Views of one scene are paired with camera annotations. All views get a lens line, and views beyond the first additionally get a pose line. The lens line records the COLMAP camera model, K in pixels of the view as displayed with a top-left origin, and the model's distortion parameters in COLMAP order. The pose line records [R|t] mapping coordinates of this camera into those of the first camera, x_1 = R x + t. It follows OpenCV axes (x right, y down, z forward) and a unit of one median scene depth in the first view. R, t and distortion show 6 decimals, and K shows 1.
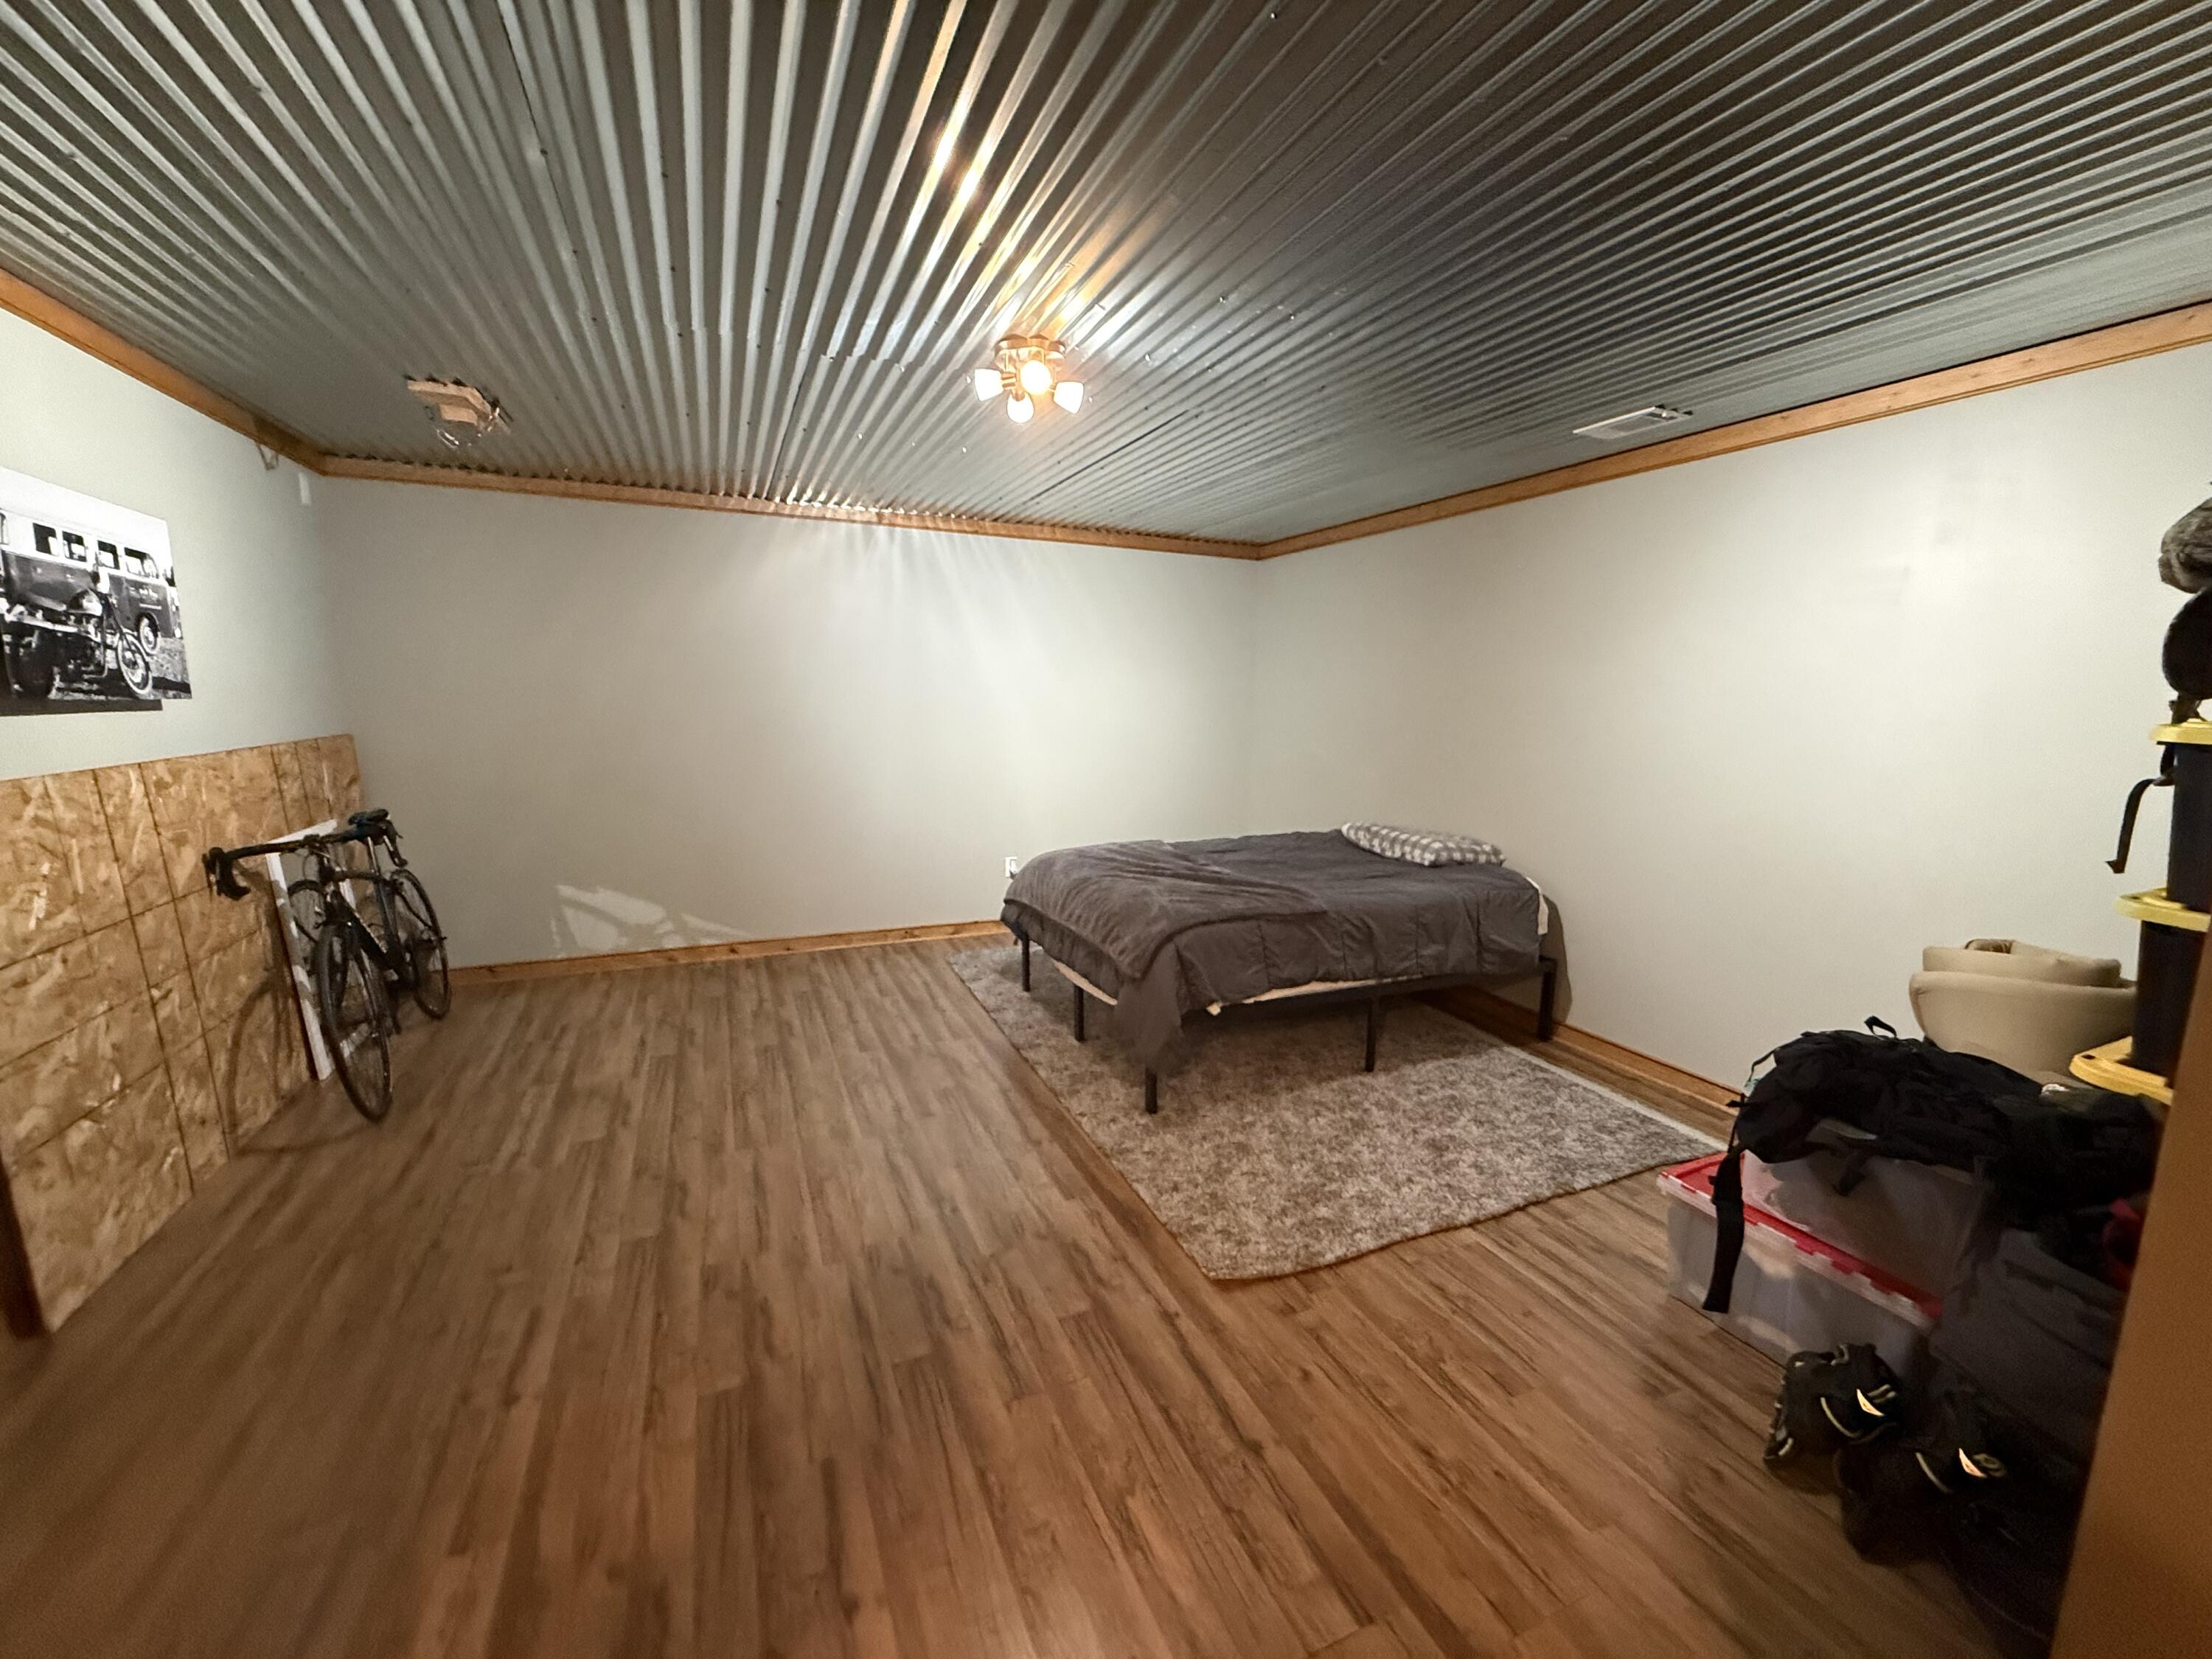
lens RADIAL K [[878.9, 0, 1102.0], [0, 878.9, 831.4], [0, 0, 1]] dist [0.000732, -0.000191]
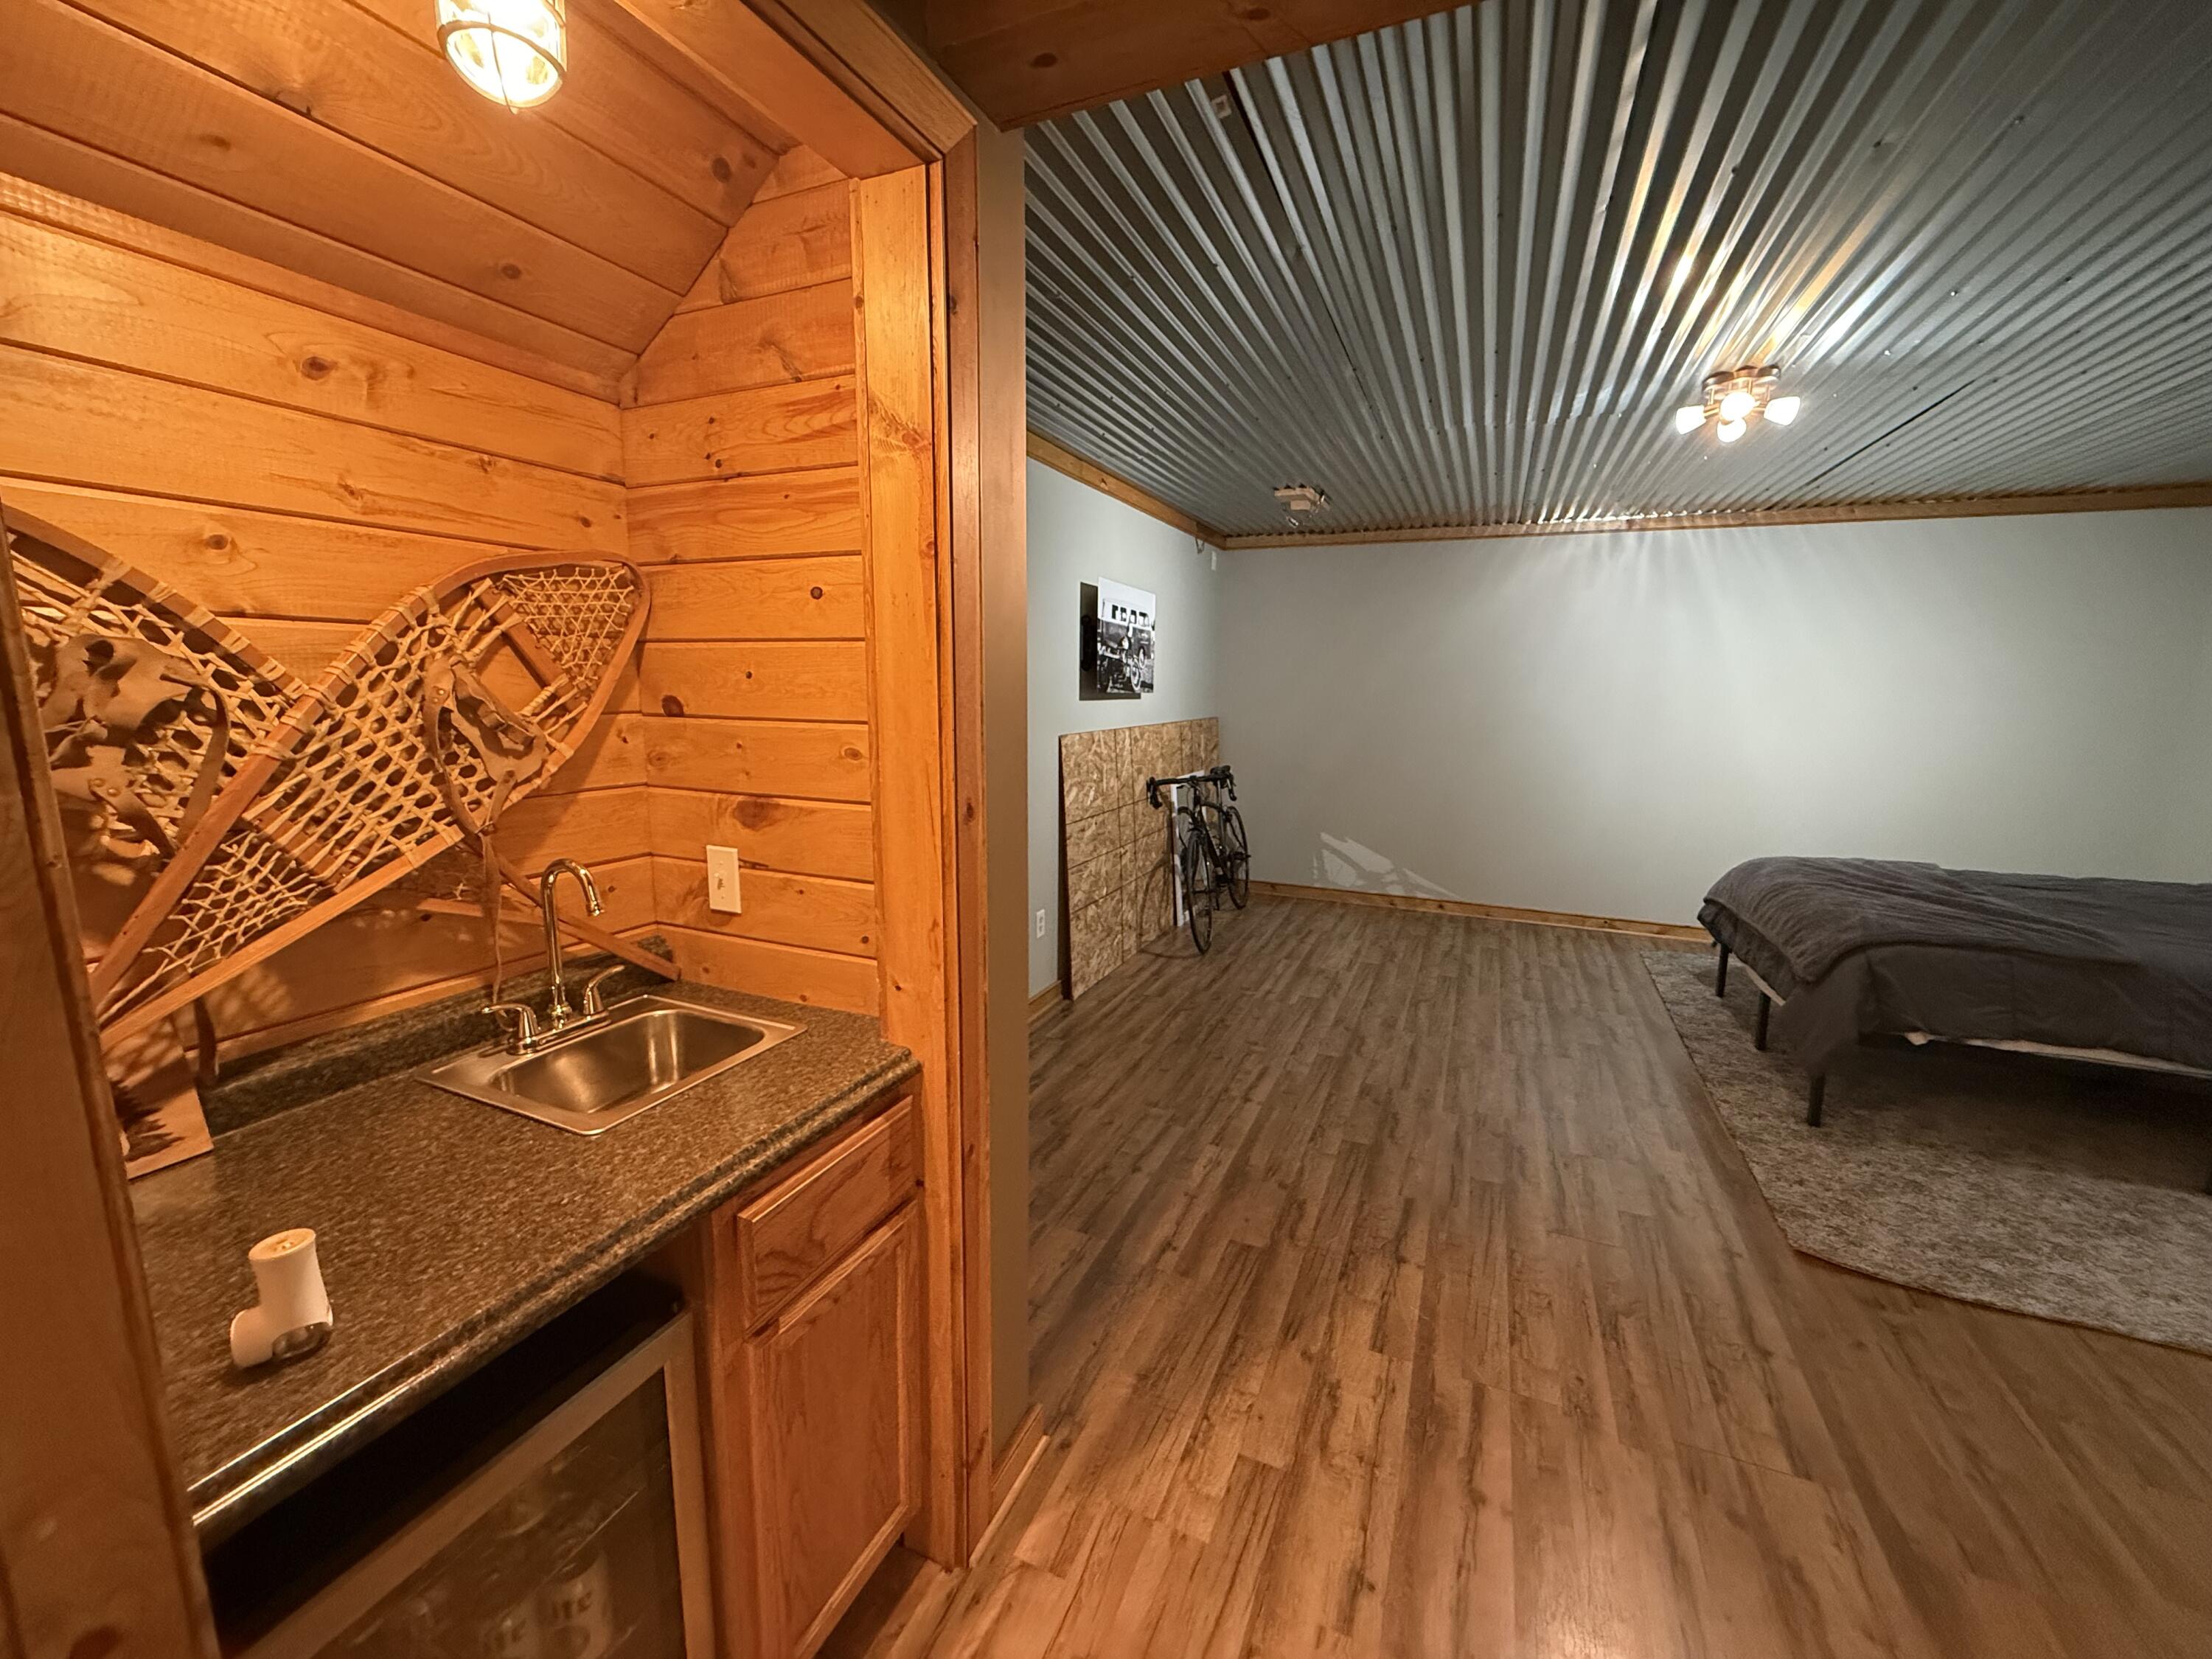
lens RADIAL K [[878.9, 0, 1107.8], [0, 878.9, 825.3], [0, 0, 1]] dist [0.000732, -0.000191]
pose [[0.681436, 0.112230, -0.723222, 0.196094], [-0.116973, 0.992171, 0.043752, 0.043096], [0.722470, 0.054784, 0.689228, -0.248319]]
